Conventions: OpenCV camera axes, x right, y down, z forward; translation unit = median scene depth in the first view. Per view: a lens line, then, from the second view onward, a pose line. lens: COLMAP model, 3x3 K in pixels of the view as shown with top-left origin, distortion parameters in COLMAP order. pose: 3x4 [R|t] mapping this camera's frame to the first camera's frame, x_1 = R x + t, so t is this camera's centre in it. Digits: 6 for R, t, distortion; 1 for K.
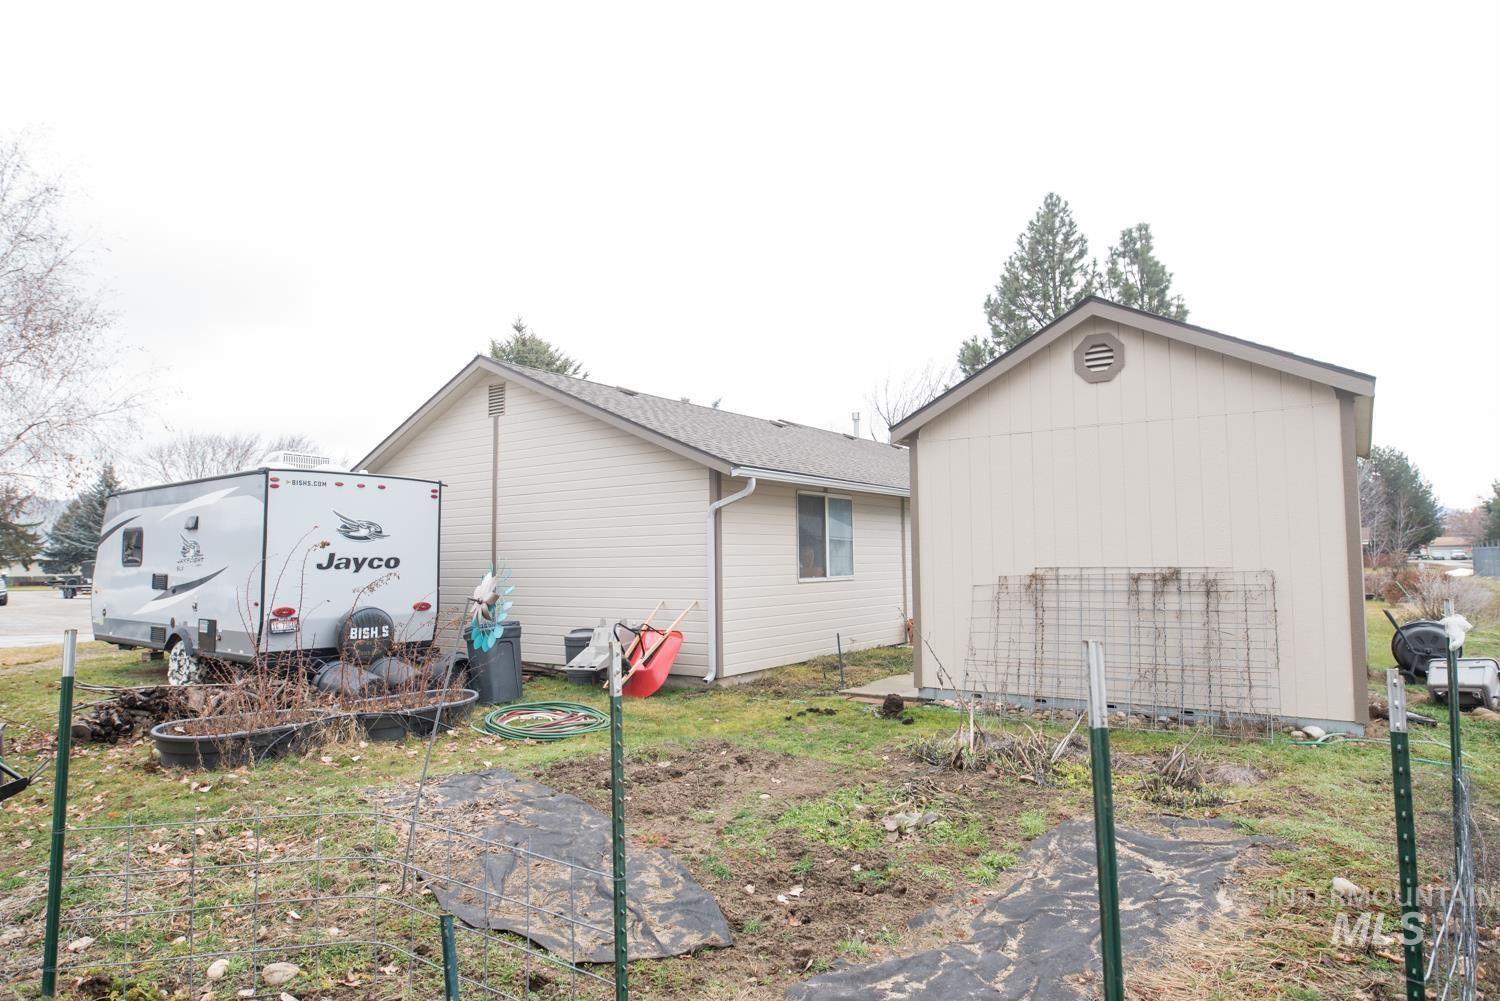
lens RADIAL K [[863.3, 0, 753.8], [0, 863.3, 507.2], [0, 0, 1]] dist [-0.023920, 0.002140]
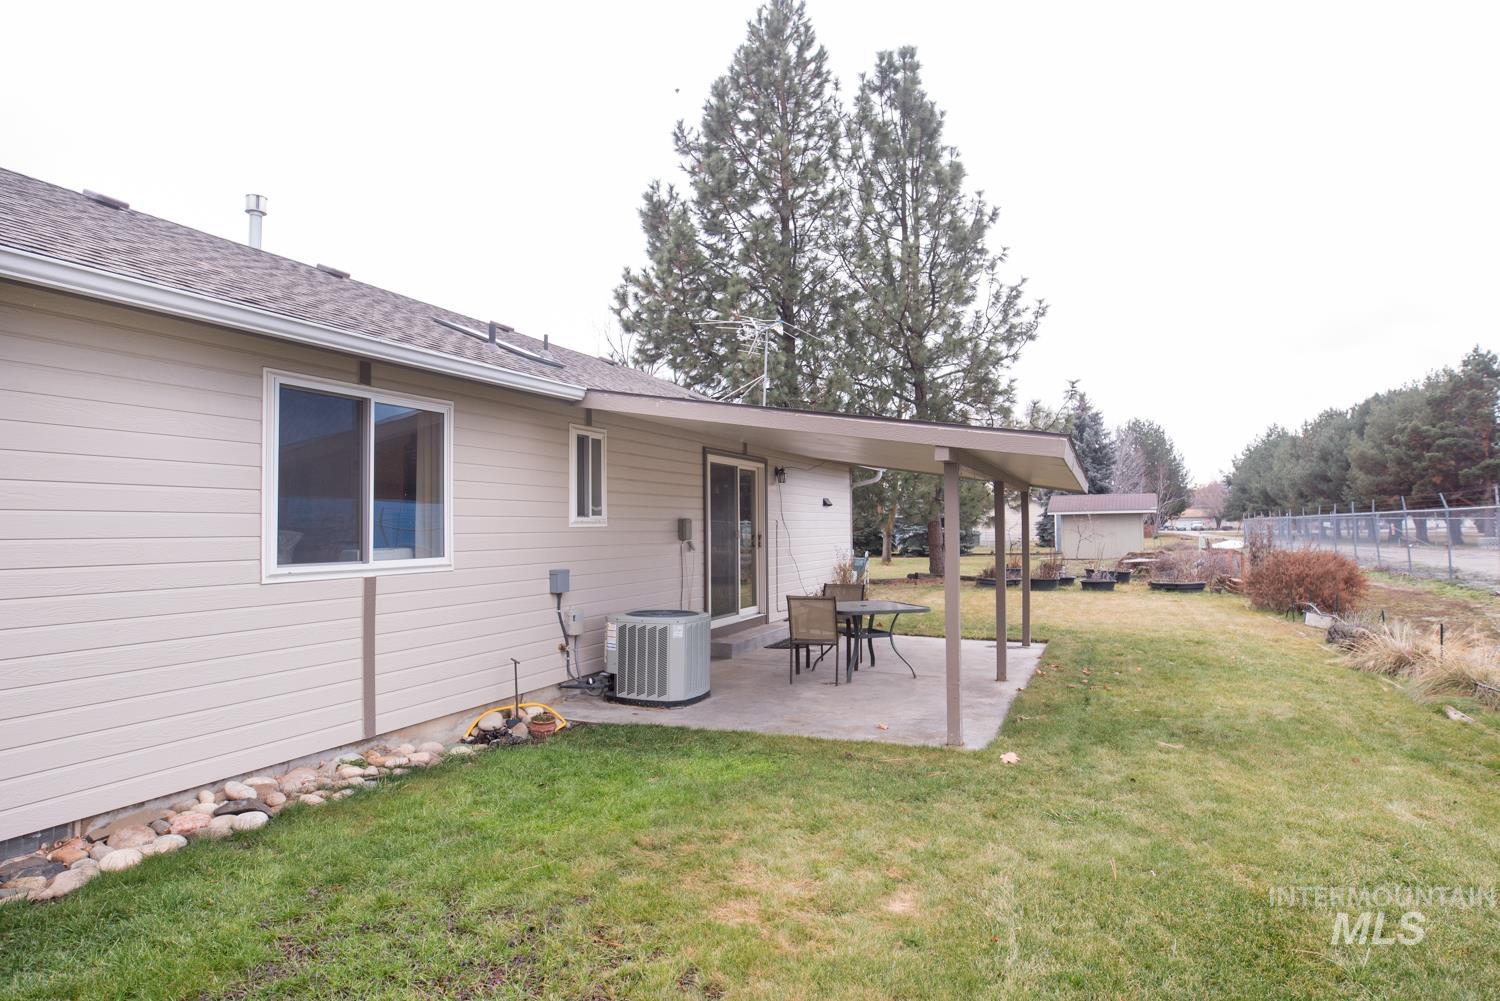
lens RADIAL K [[863.3, 0, 749.9], [0, 863.3, 501.9], [0, 0, 1]] dist [-0.023920, 0.002140]
pose [[0.975234, 0.011233, 0.220889, 0.647602], [-0.018228, 0.999394, 0.029656, 0.071882], [-0.220422, -0.032948, 0.974848, 1.218791]]
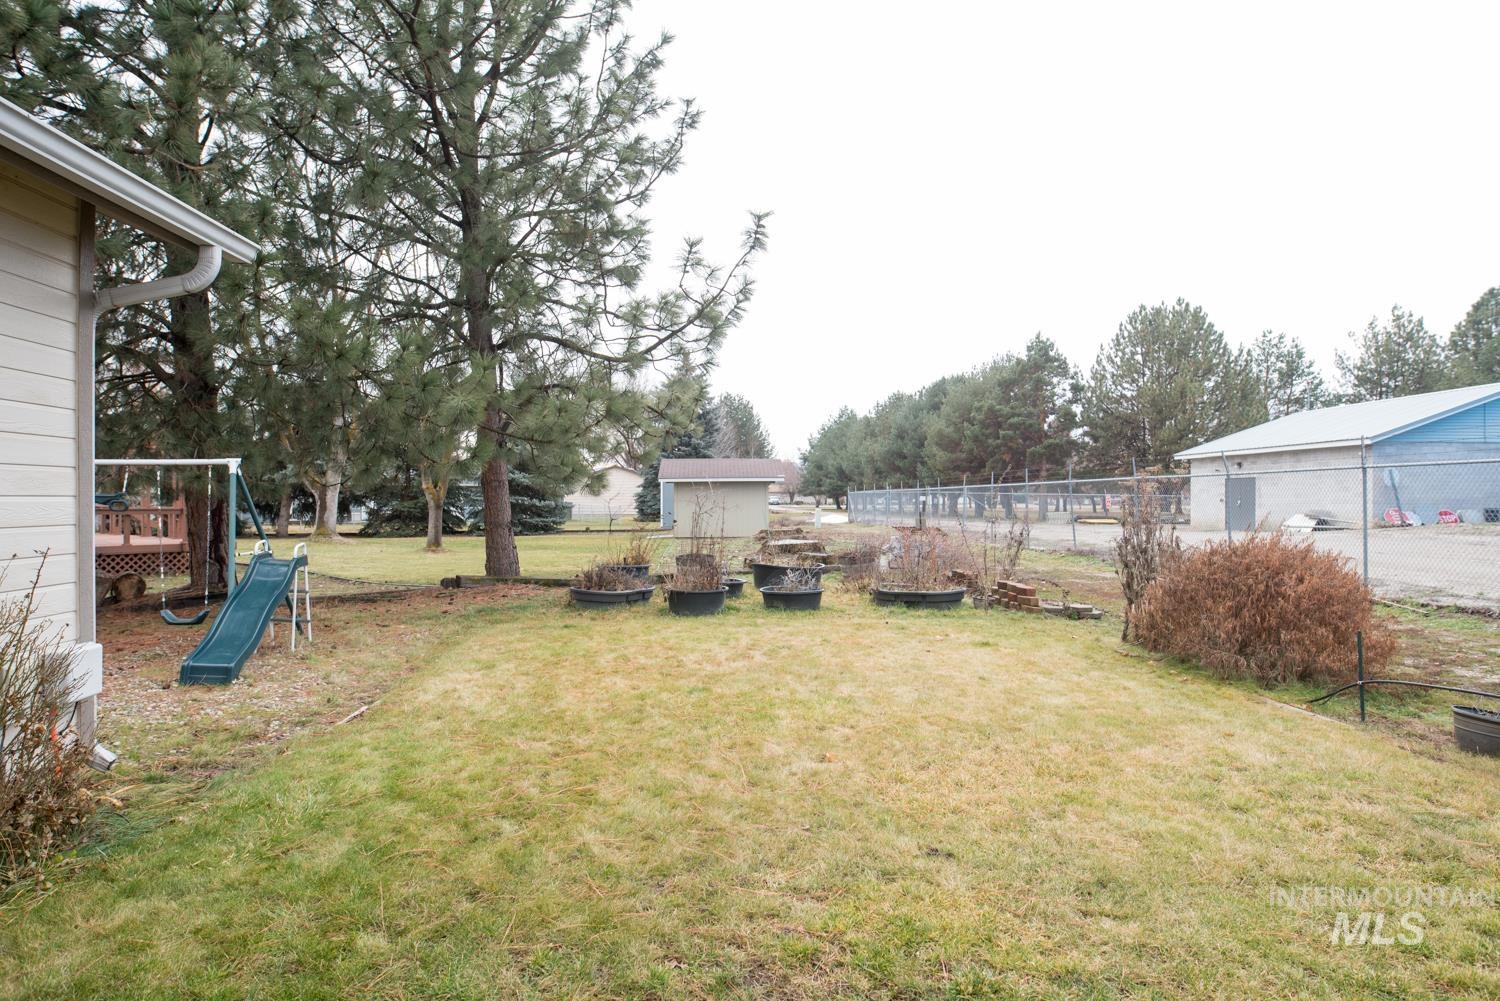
lens RADIAL K [[863.3, 0, 744.4], [0, 863.3, 500.8], [0, 0, 1]] dist [-0.023920, 0.002140]
pose [[0.776769, 0.012677, 0.629658, 1.163374], [-0.051725, 0.997704, 0.043723, 0.145166], [-0.627658, -0.066532, 0.775641, 2.214961]]
